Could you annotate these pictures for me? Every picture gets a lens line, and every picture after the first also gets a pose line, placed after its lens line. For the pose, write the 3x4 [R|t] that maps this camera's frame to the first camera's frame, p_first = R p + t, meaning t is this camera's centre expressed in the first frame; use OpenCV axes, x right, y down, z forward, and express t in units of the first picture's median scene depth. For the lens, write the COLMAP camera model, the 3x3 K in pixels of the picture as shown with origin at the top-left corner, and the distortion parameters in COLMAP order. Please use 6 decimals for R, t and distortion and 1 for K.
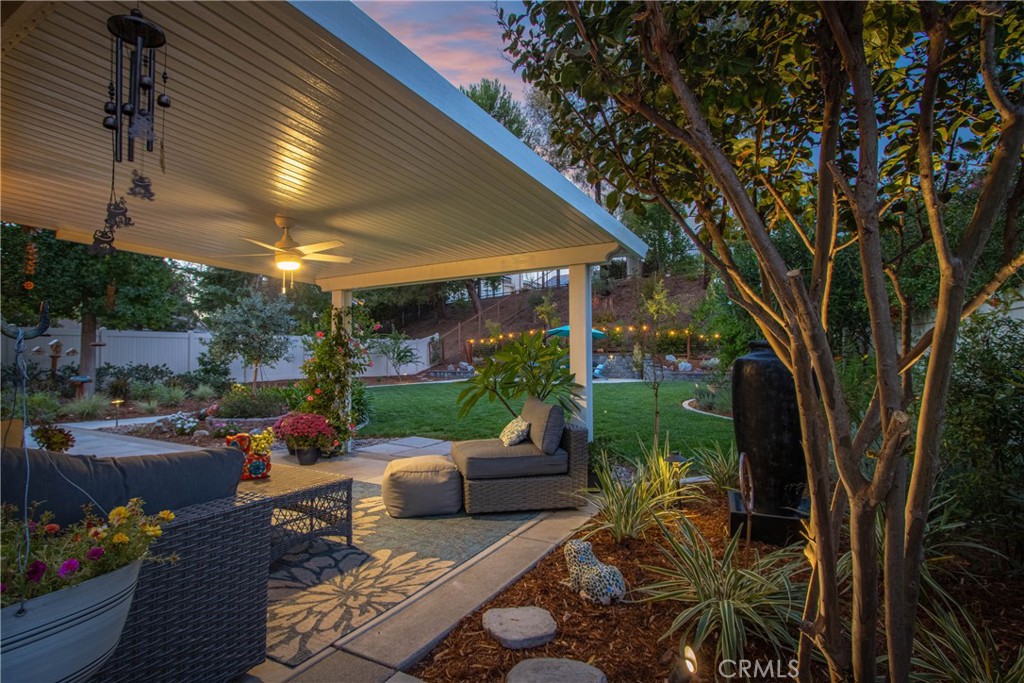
lens RADIAL K [[482.1, 0, 490.9], [0, 482.1, 343.9], [0, 0, 1]] dist [-0.014667, 0.000580]
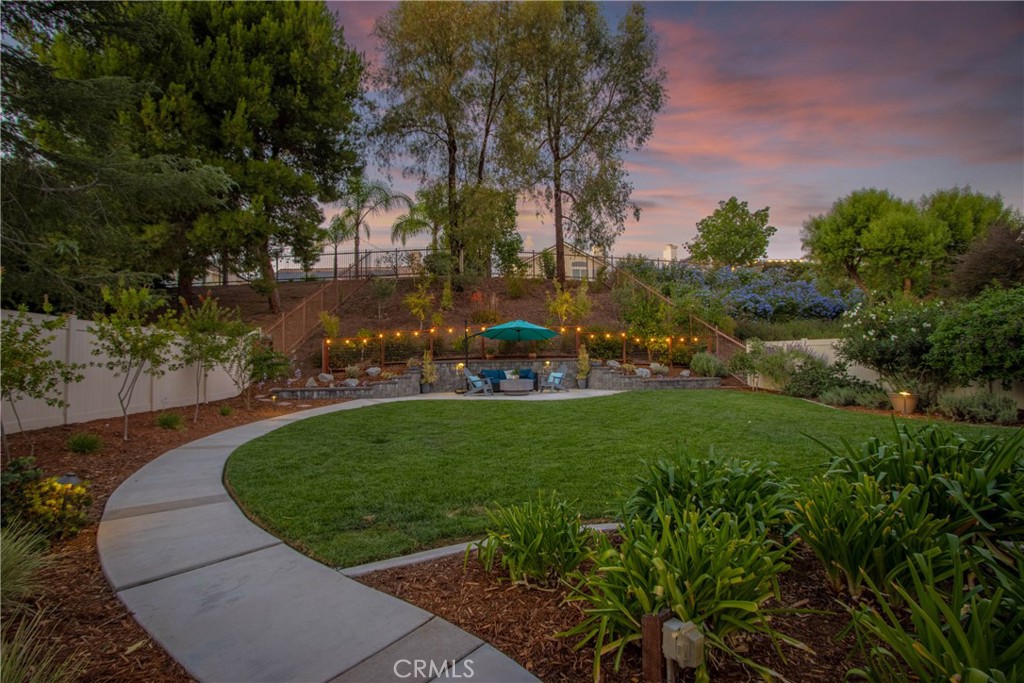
lens RADIAL K [[482.1, 0, 490.9], [0, 482.1, 343.9], [0, 0, 1]] dist [-0.014667, 0.000580]
pose [[0.763499, 0.016296, 0.645603, -0.339593], [-0.005992, 0.999817, -0.018150, 0.009307], [-0.645781, 0.009989, 0.763457, 0.418260]]
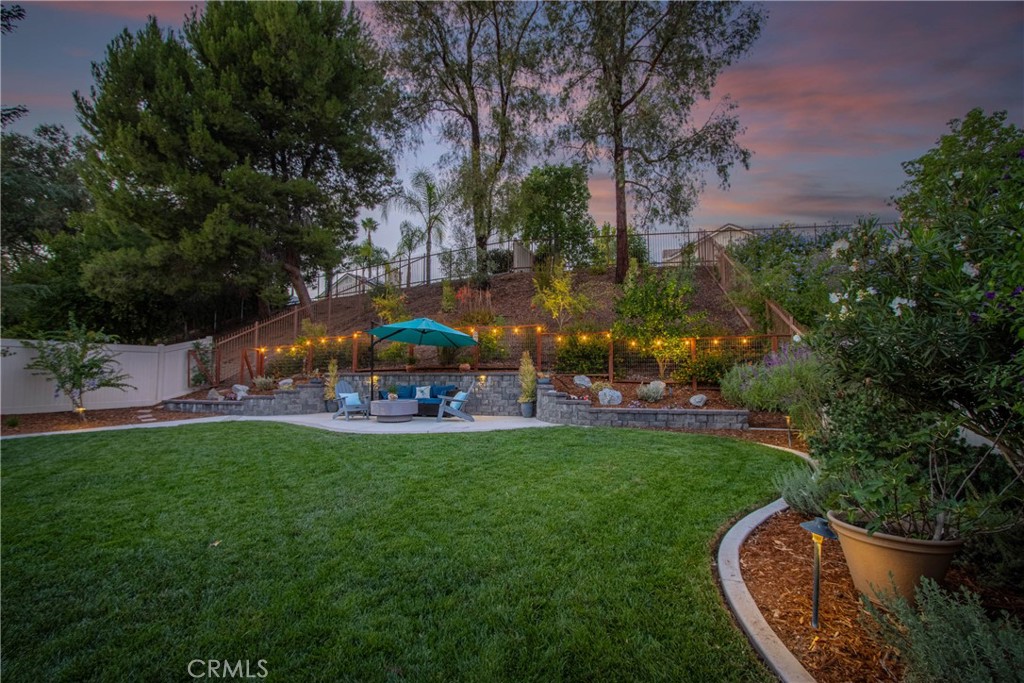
lens RADIAL K [[482.1, 0, 490.9], [0, 482.1, 343.9], [0, 0, 1]] dist [-0.014667, 0.000580]
pose [[0.975319, 0.020729, 0.219827, 0.126214], [-0.011829, 0.999059, -0.041727, 0.009662], [-0.220485, 0.038097, 0.974646, 0.416089]]
